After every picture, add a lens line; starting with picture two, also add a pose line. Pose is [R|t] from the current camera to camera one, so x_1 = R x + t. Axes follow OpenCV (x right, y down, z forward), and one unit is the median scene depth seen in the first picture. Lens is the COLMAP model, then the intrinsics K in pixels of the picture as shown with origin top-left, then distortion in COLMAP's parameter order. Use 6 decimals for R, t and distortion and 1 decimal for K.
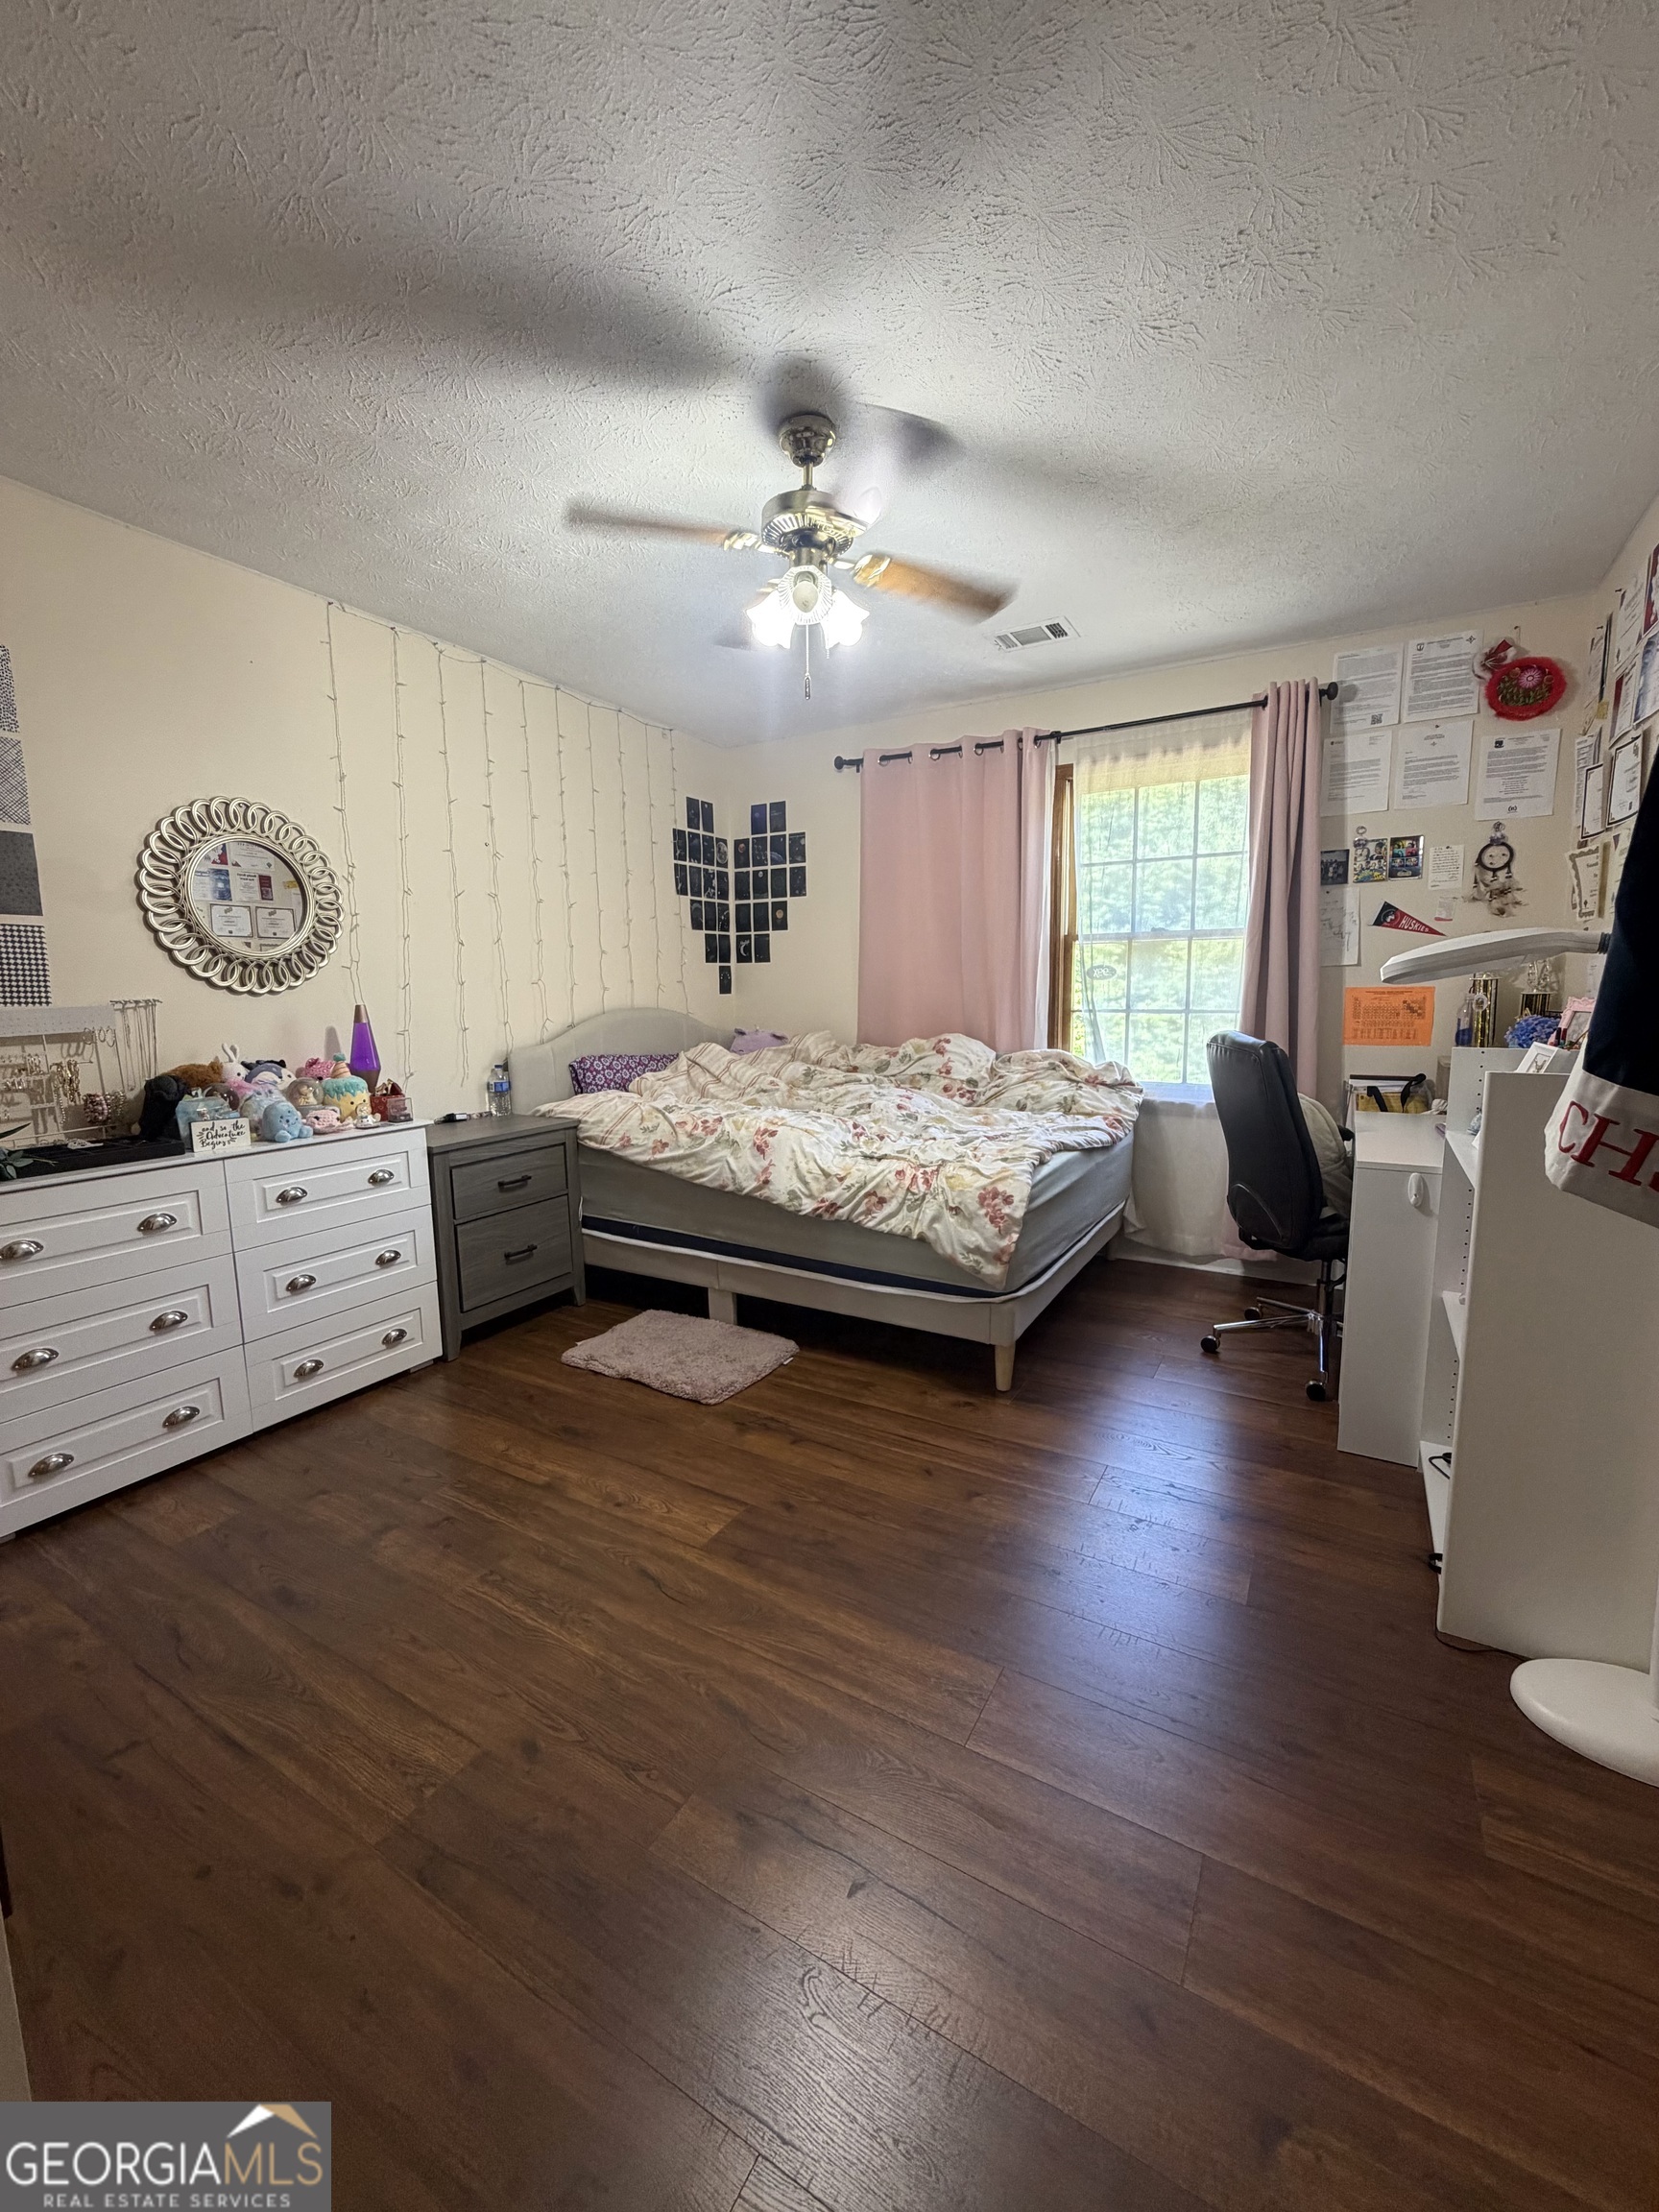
lens RADIAL K [[883.9, 0, 835.5], [0, 883.9, 1105.8], [0, 0, 1]] dist [0.001777, -0.000016]
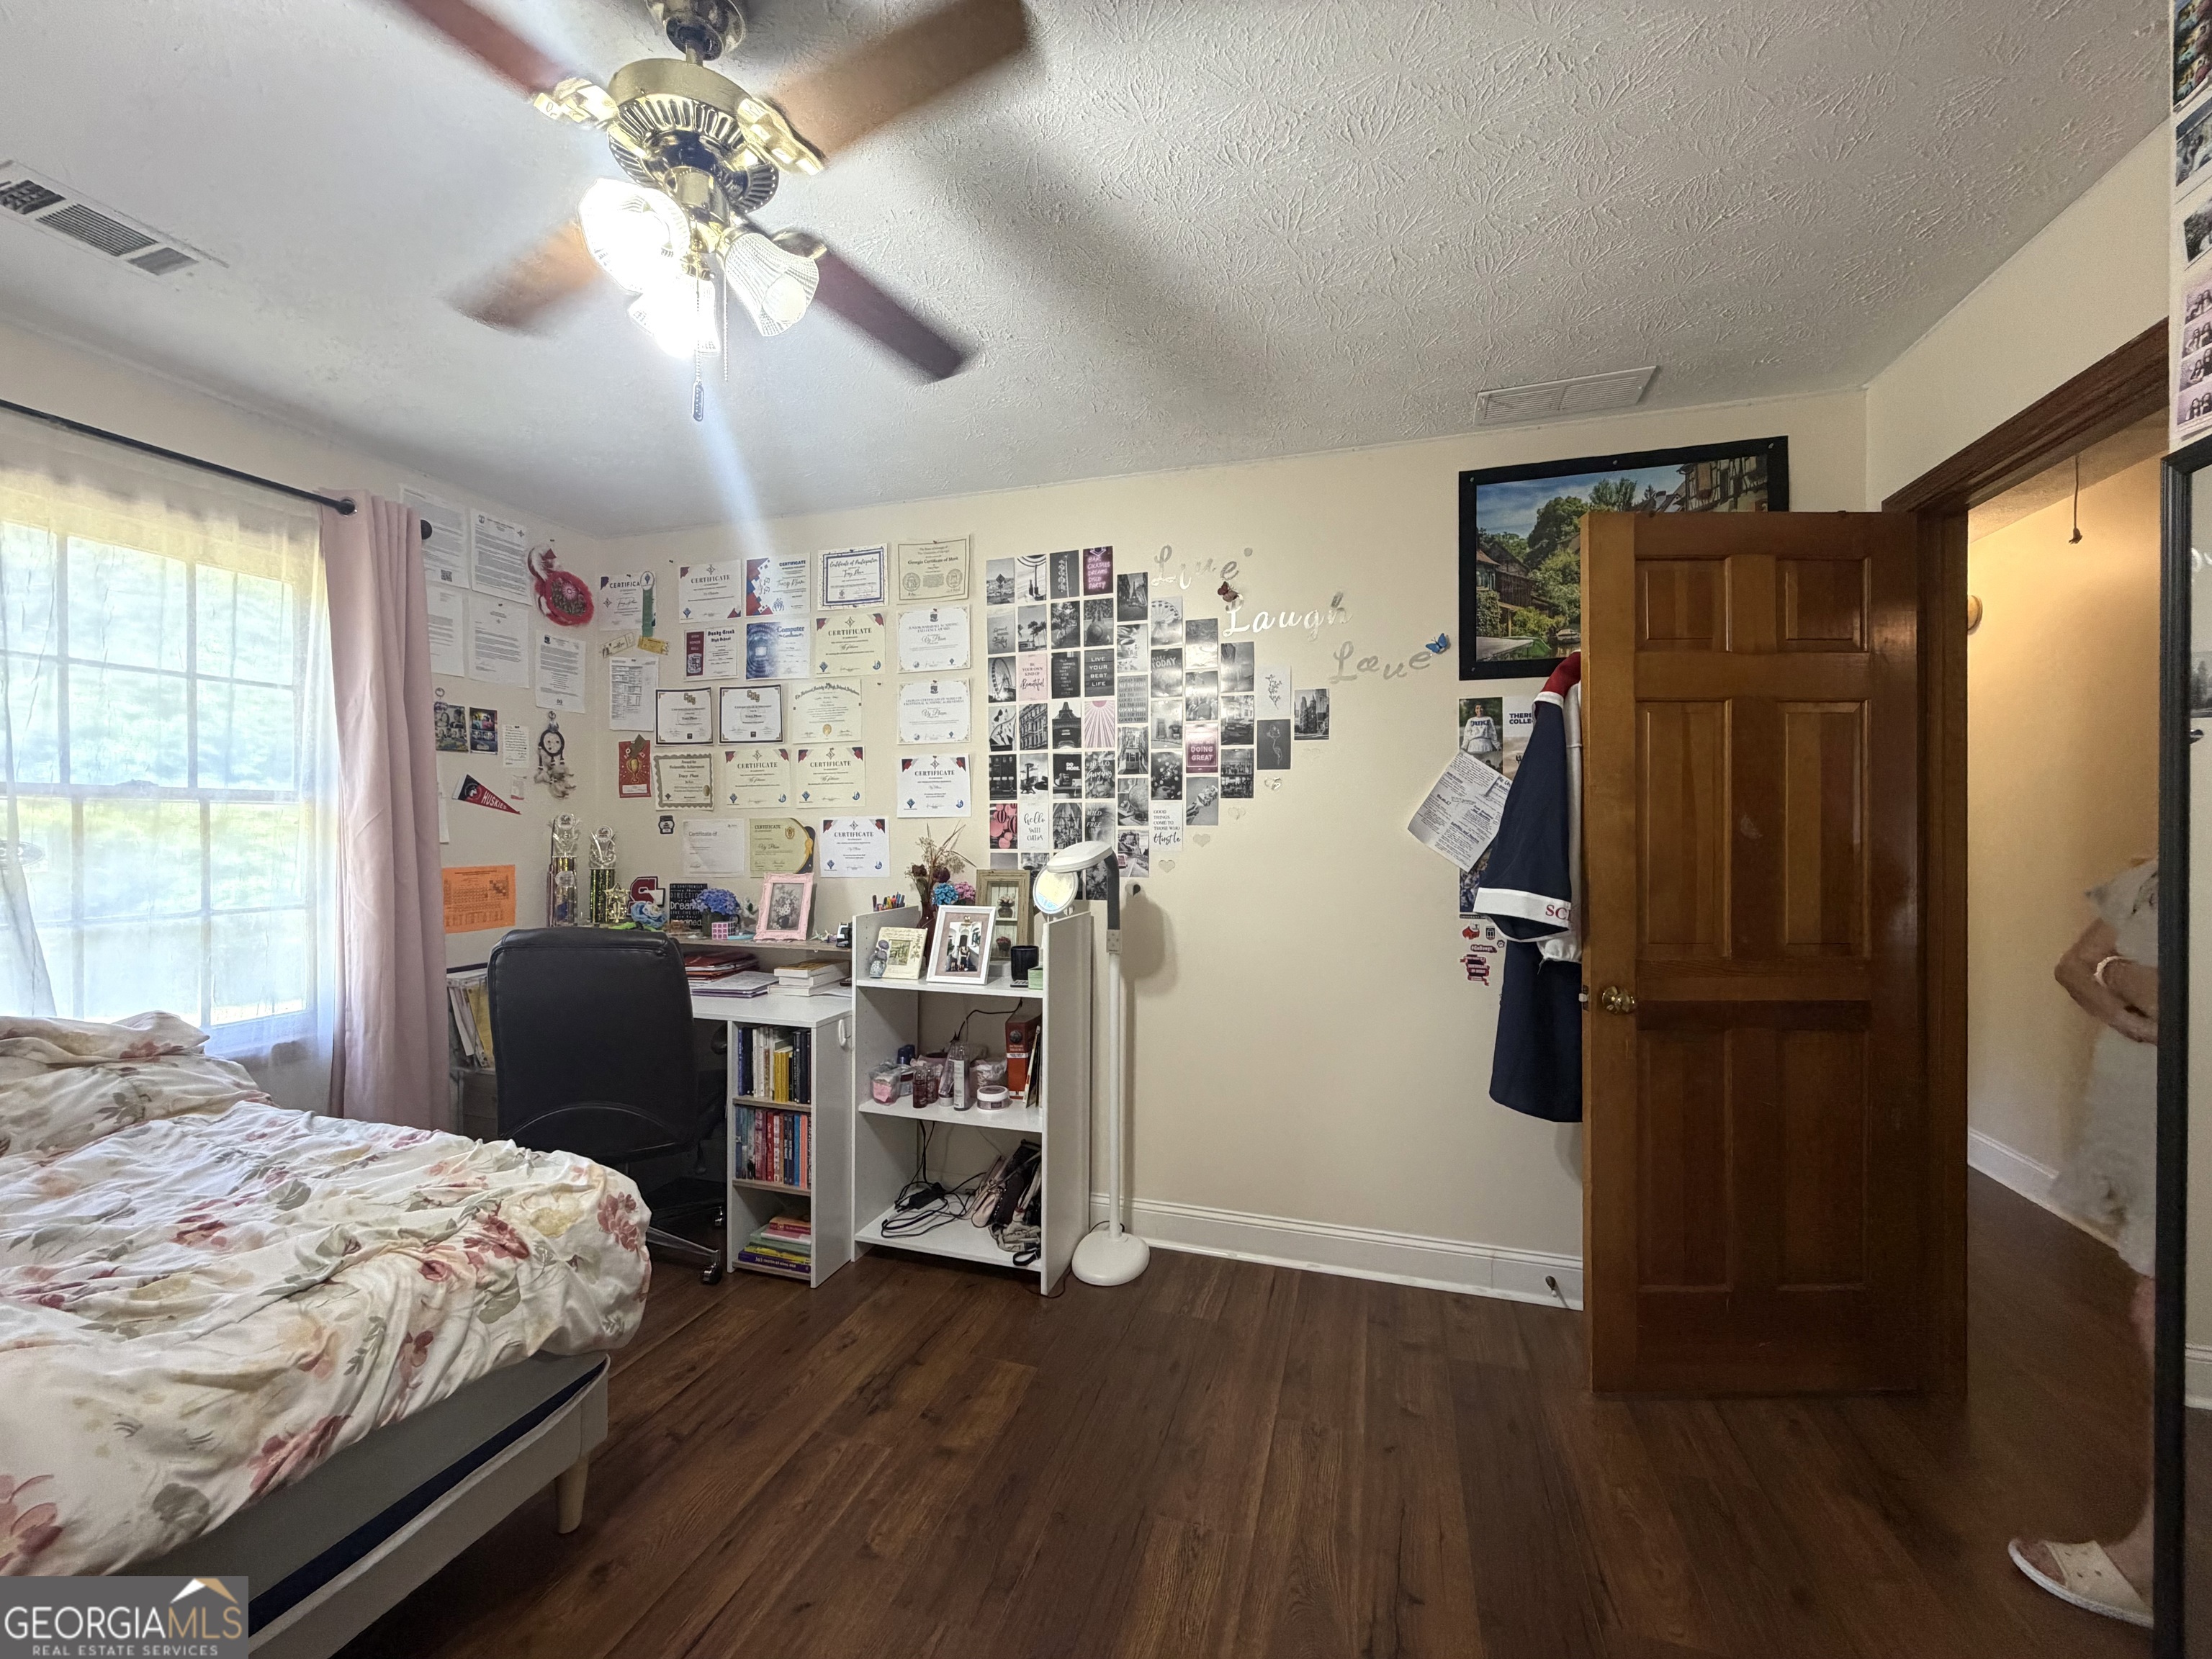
lens RADIAL K [[883.9, 0, 1109.8], [0, 883.9, 823.9], [0, 0, 1]] dist [0.001777, -0.000016]
pose [[-0.222756, 0.009963, 0.974823, -0.439136], [0.130045, 0.991315, 0.019584, -0.117914], [-0.966162, 0.131133, -0.222117, 0.598420]]
